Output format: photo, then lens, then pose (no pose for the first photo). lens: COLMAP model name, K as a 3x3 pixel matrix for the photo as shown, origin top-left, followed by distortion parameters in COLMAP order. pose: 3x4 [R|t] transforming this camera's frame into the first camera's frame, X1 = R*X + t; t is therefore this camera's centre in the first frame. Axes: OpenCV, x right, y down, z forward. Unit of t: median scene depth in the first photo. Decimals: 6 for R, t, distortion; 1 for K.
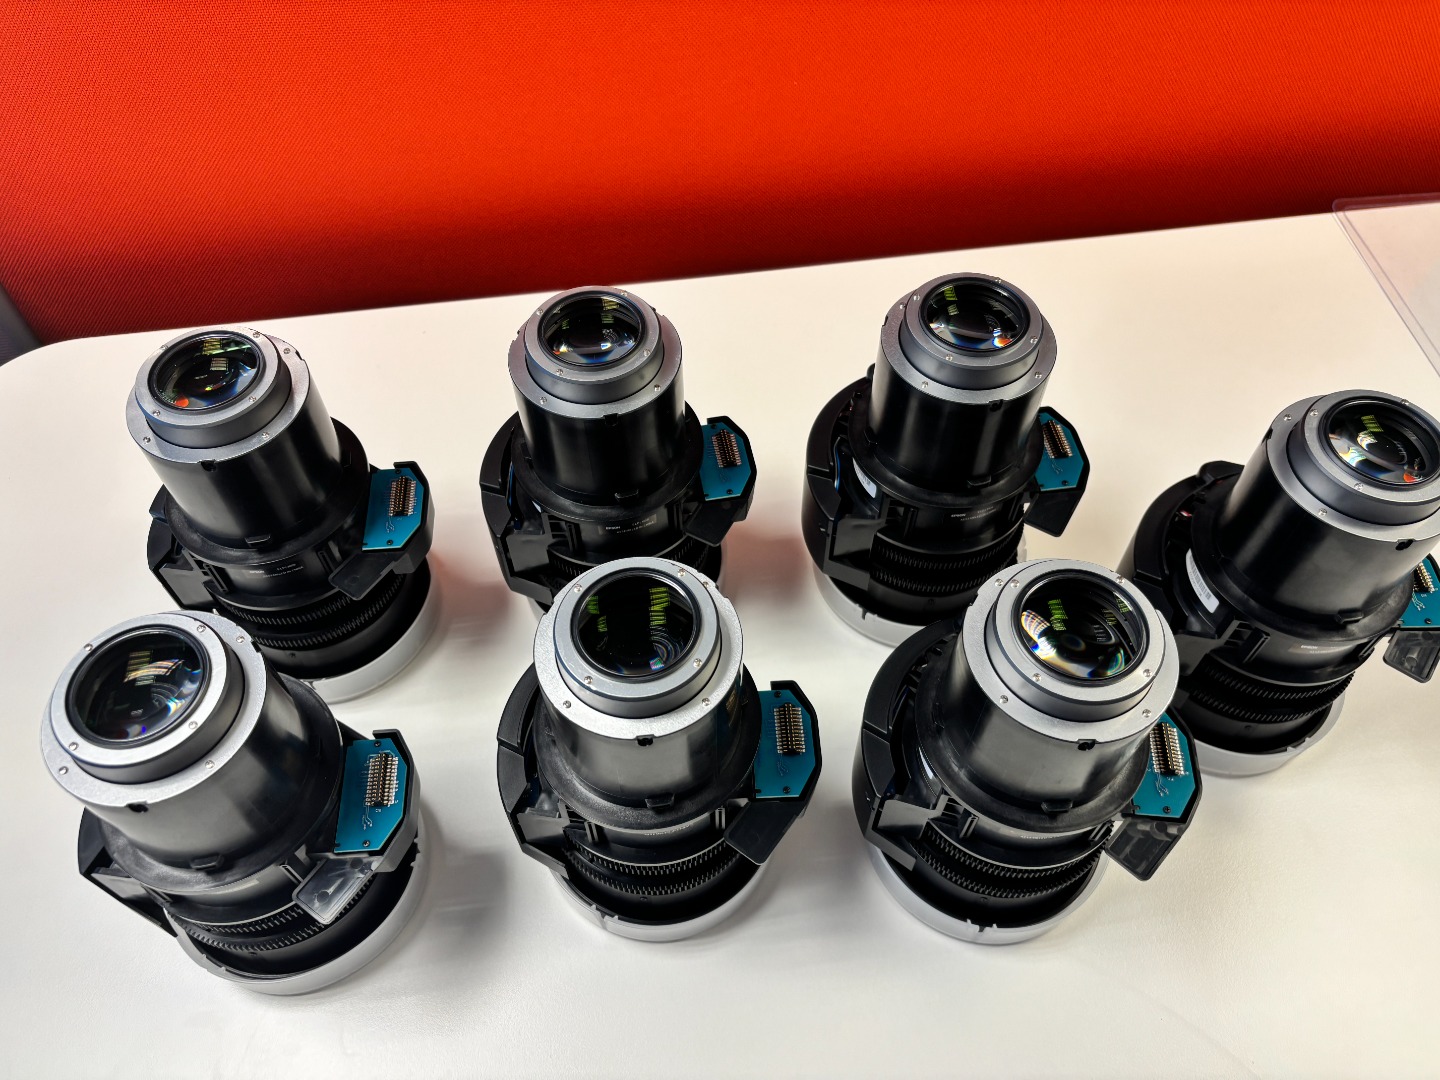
lens RADIAL K [[1069.7, 0, 713.4], [0, 1069.7, 538.2], [0, 0, 1]] dist [-0.029463, -0.002271]
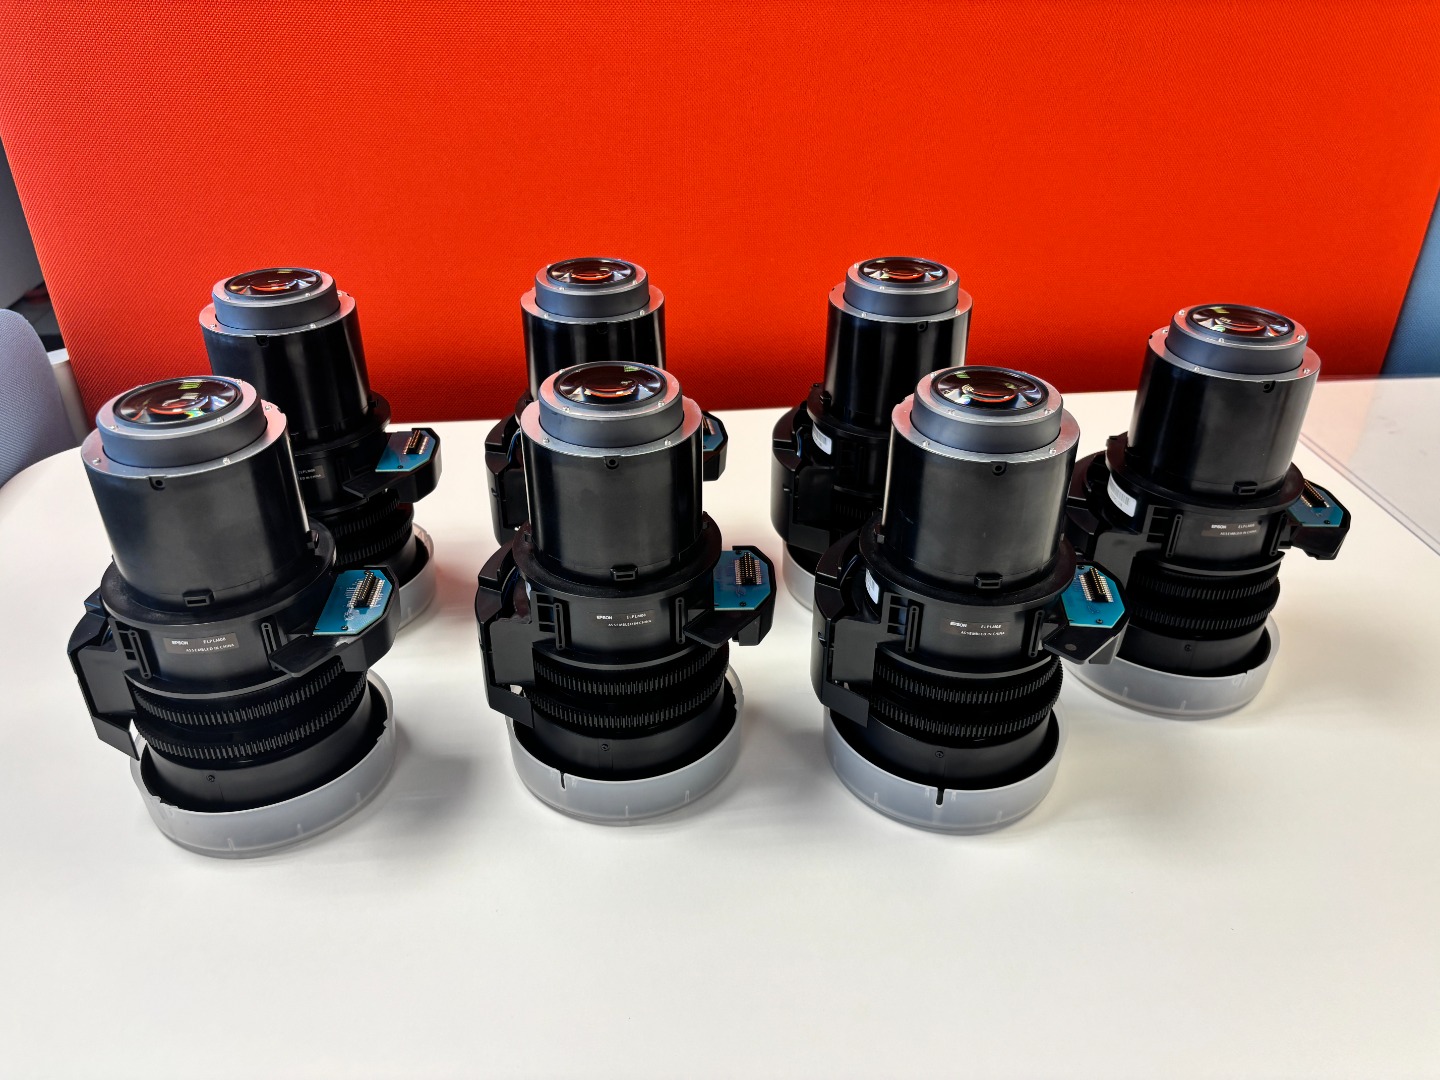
lens RADIAL K [[1090.3, 0, 714.9], [0, 1090.3, 553.7], [0, 0, 1]] dist [-0.003878, -0.002462]
pose [[0.999653, 0.025318, -0.007255, 0.039224], [-0.026151, 0.921500, -0.387496, 0.520529], [-0.003125, 0.387552, 0.921843, -0.027436]]
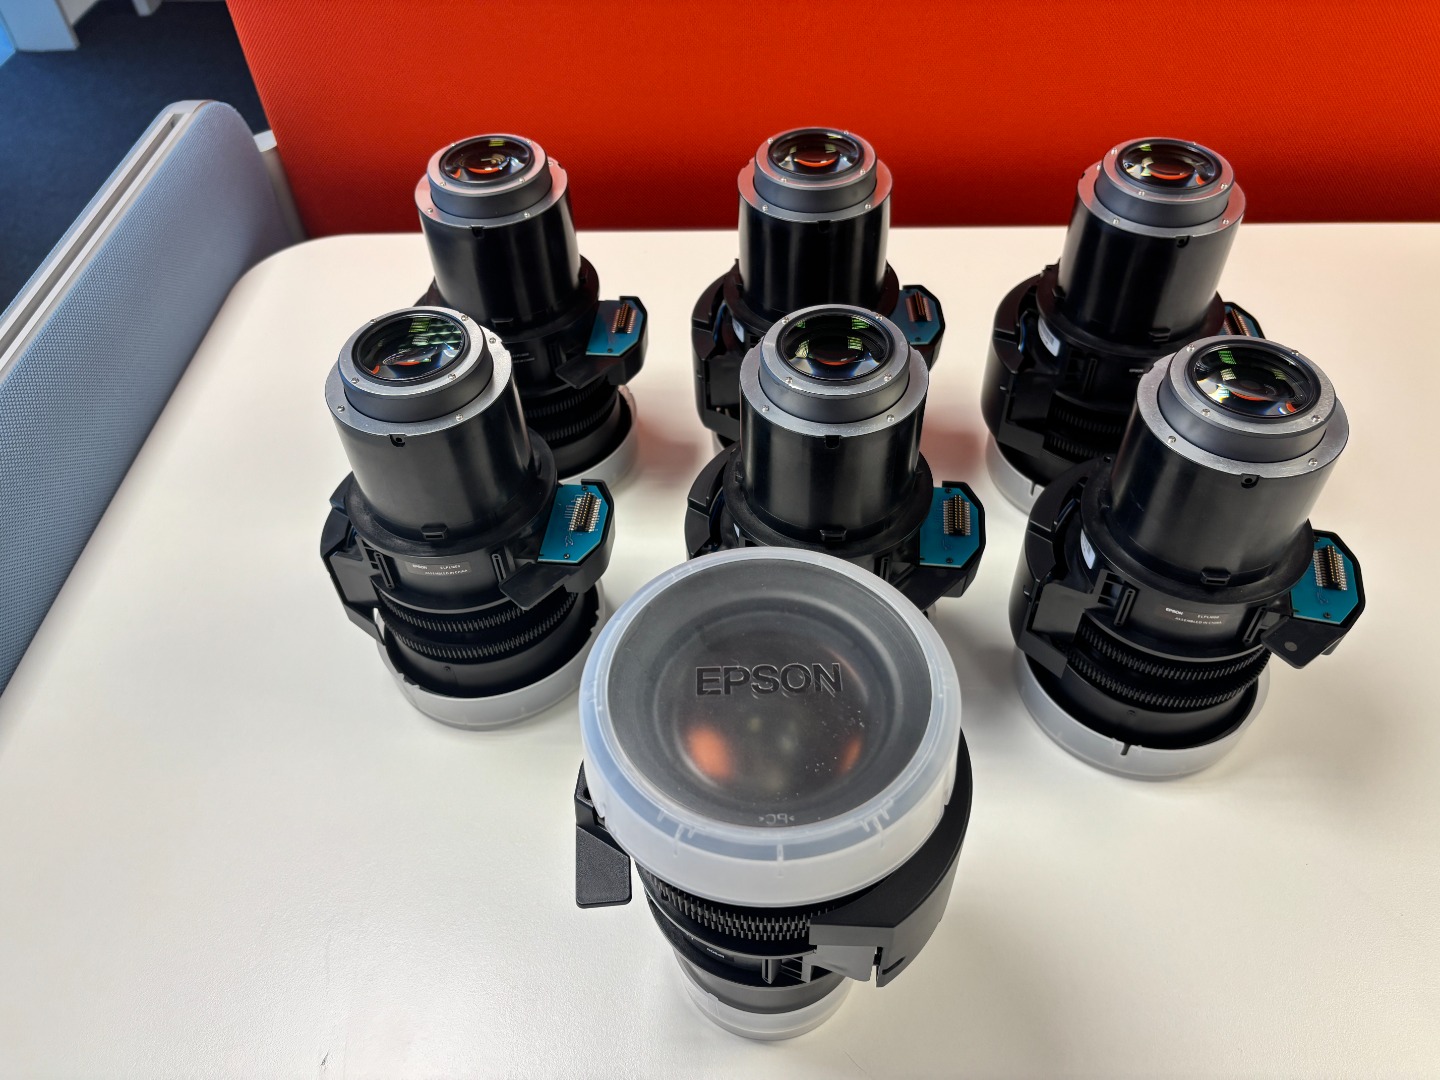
lens RADIAL K [[1090.3, 0, 714.9], [0, 1090.3, 553.7], [0, 0, 1]] dist [-0.003878, -0.002462]
pose [[0.984266, 0.112186, -0.136512, -0.013957], [-0.125701, 0.987532, -0.094757, 0.307727], [0.124180, 0.110426, 0.986096, -0.093564]]
